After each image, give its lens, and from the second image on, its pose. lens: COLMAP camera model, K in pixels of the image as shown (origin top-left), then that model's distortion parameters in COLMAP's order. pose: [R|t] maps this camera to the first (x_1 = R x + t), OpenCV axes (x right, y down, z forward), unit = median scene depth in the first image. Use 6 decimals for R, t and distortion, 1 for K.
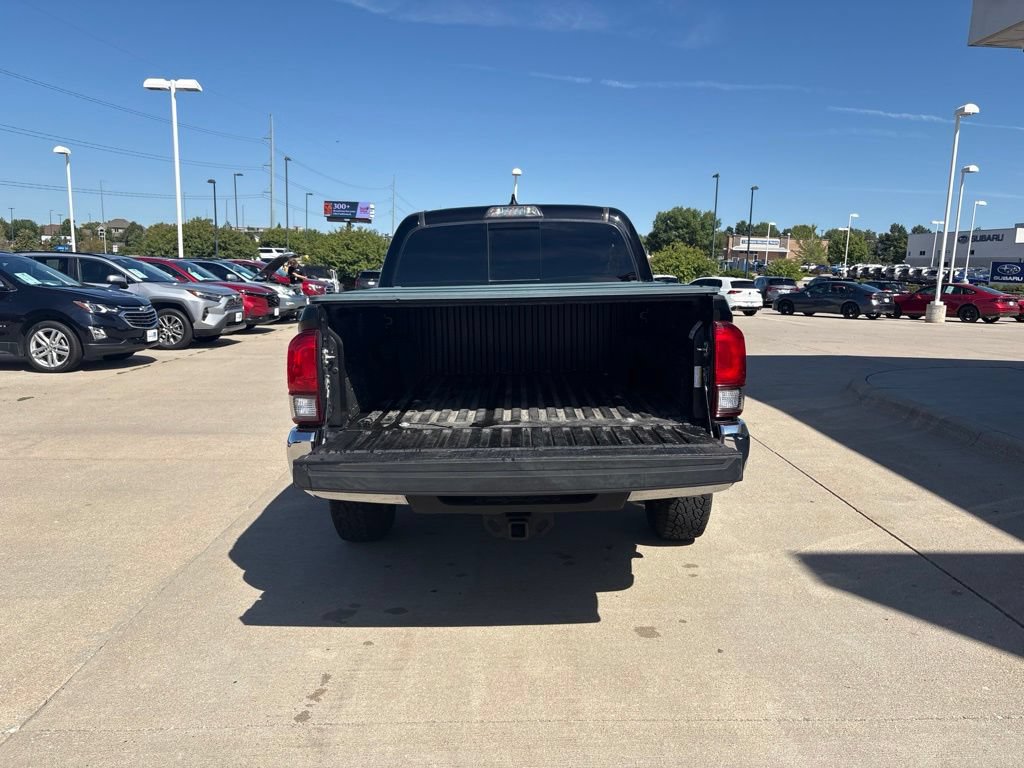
lens RADIAL K [[762.0, 0, 506.3], [0, 762.0, 374.8], [0, 0, 1]] dist [0.039274, -0.055740]
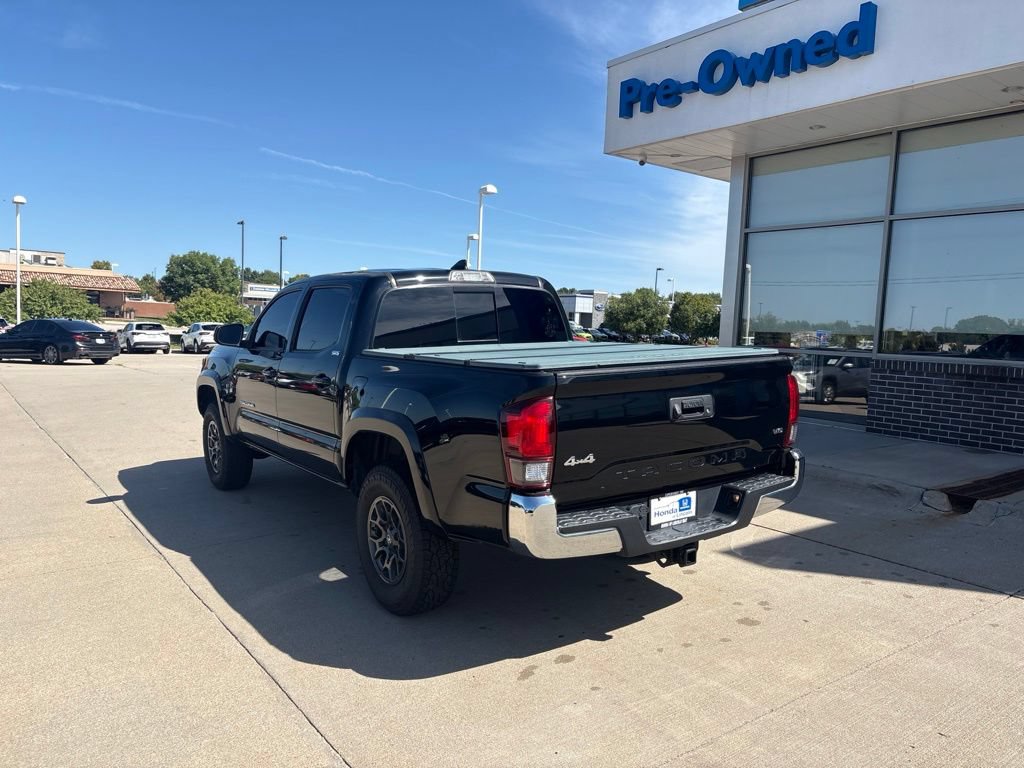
lens RADIAL K [[763.5, 0, 510.7], [0, 763.5, 389.8], [0, 0, 1]] dist [0.000105, 0.001109]
pose [[0.812005, -0.042319, 0.582114, -0.128676], [0.066249, 0.997605, -0.019888, -0.007185], [-0.579878, 0.054714, 0.812864, 0.027483]]
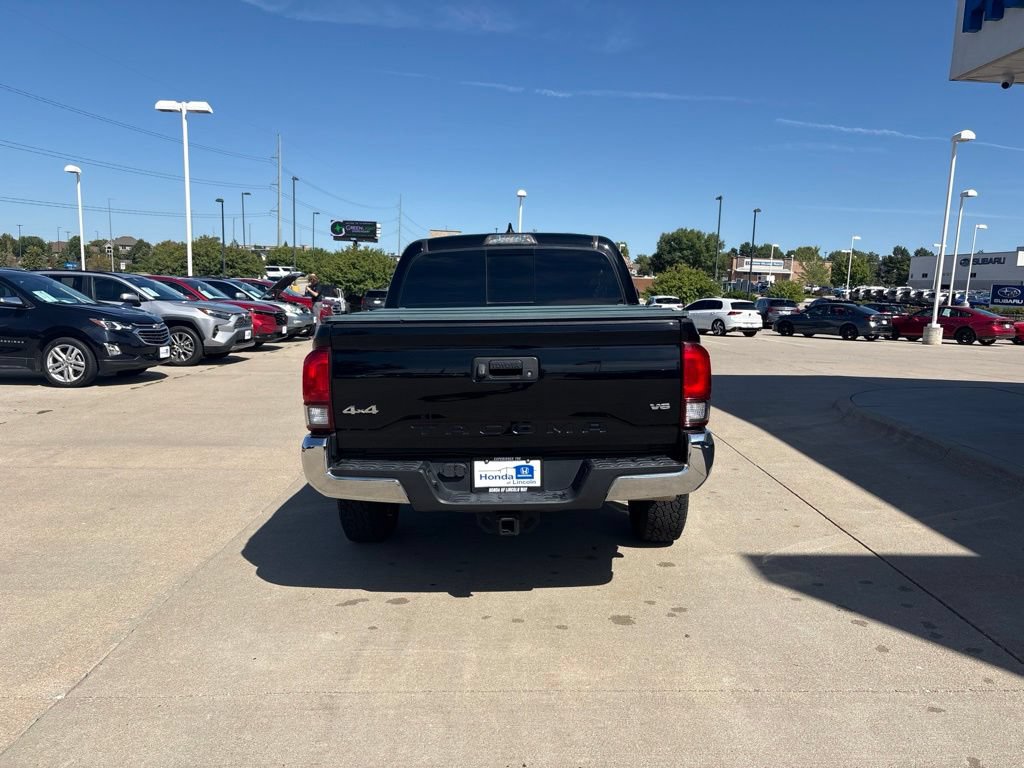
lens RADIAL K [[759.4, 0, 512.0], [0, 759.4, 384.0], [0, 0, 1]] dist [0.038811, -0.053321]
pose [[0.999980, 0.006161, 0.001386, 0.002801], [-0.006142, 0.999897, -0.012990, 0.001207], [-0.001466, 0.012981, 0.999915, -0.017193]]
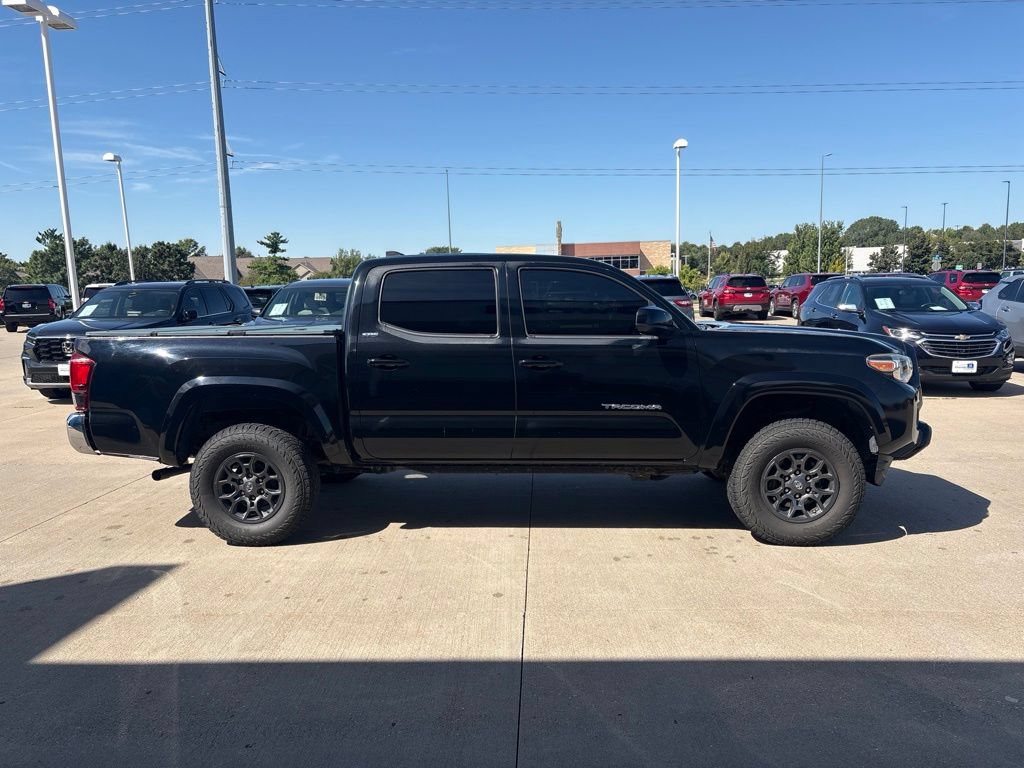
lens RADIAL K [[768.4, 0, 515.6], [0, 768.4, 383.1], [0, 0, 1]] dist [0.042096, -0.048797]
pose [[-0.037806, 0.118562, -0.992227, 0.281144], [-0.120309, 0.985174, 0.122303, -0.047359], [0.992016, 0.123998, -0.022981, 0.287760]]
